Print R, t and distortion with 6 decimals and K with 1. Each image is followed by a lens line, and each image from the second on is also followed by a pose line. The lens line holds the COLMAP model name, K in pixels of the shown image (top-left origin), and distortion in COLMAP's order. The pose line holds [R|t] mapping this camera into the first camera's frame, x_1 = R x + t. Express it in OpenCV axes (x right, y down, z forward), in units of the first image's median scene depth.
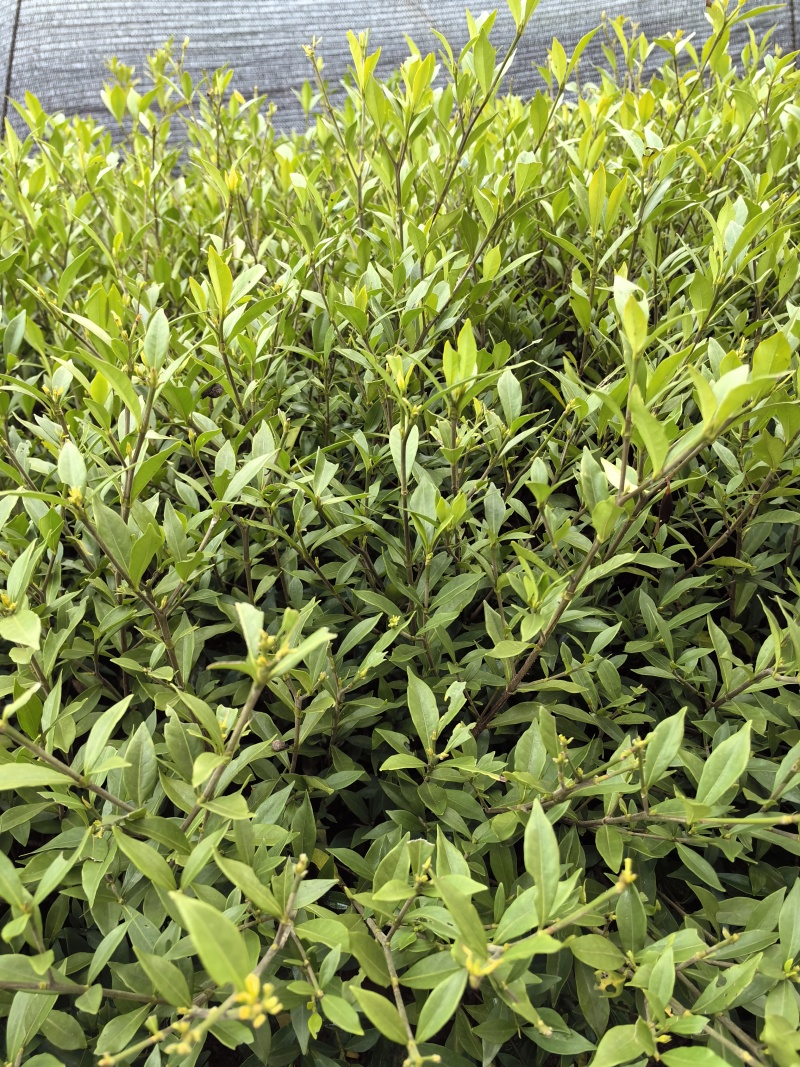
lens RADIAL K [[907.3, 0, 393.5], [0, 907.3, 548.4], [0, 0, 1]] dist [0.080274, -0.115061]
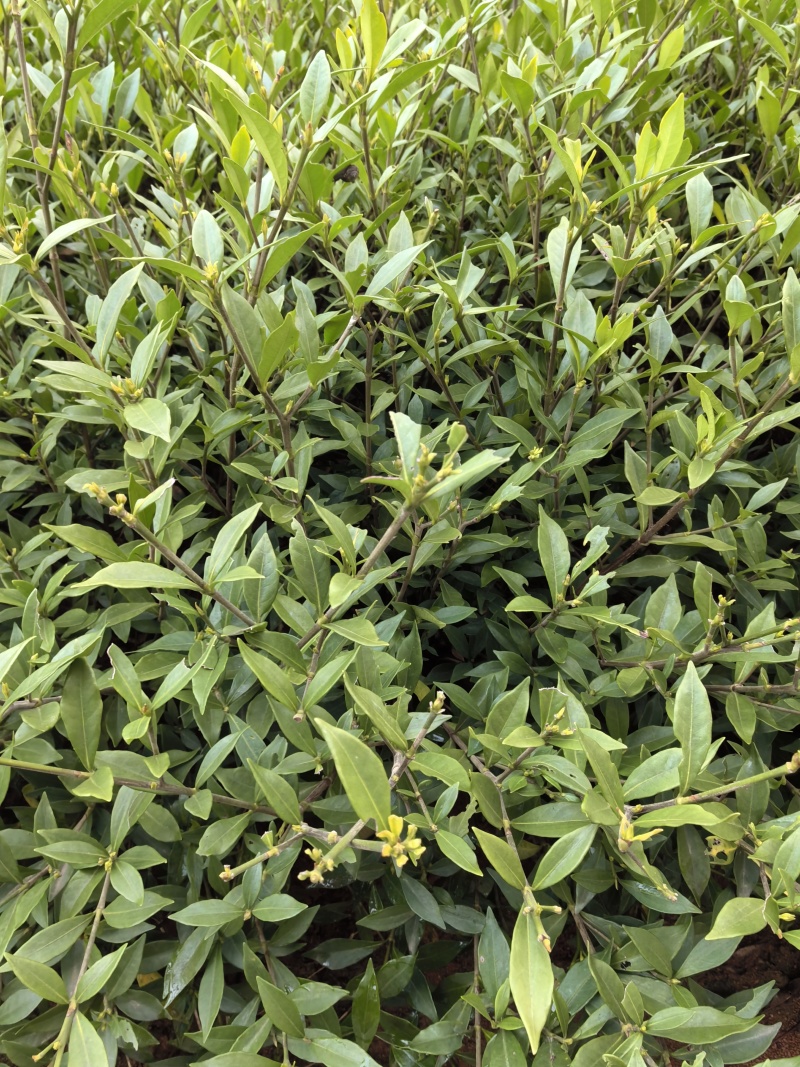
lens RADIAL K [[907.3, 0, 393.5], [0, 907.3, 548.4], [0, 0, 1]] dist [0.080274, -0.115061]
pose [[0.992520, 0.104217, -0.063578, -0.067703], [-0.091208, 0.979198, 0.181252, 0.020347], [0.081145, -0.174098, 0.981379, 0.078825]]
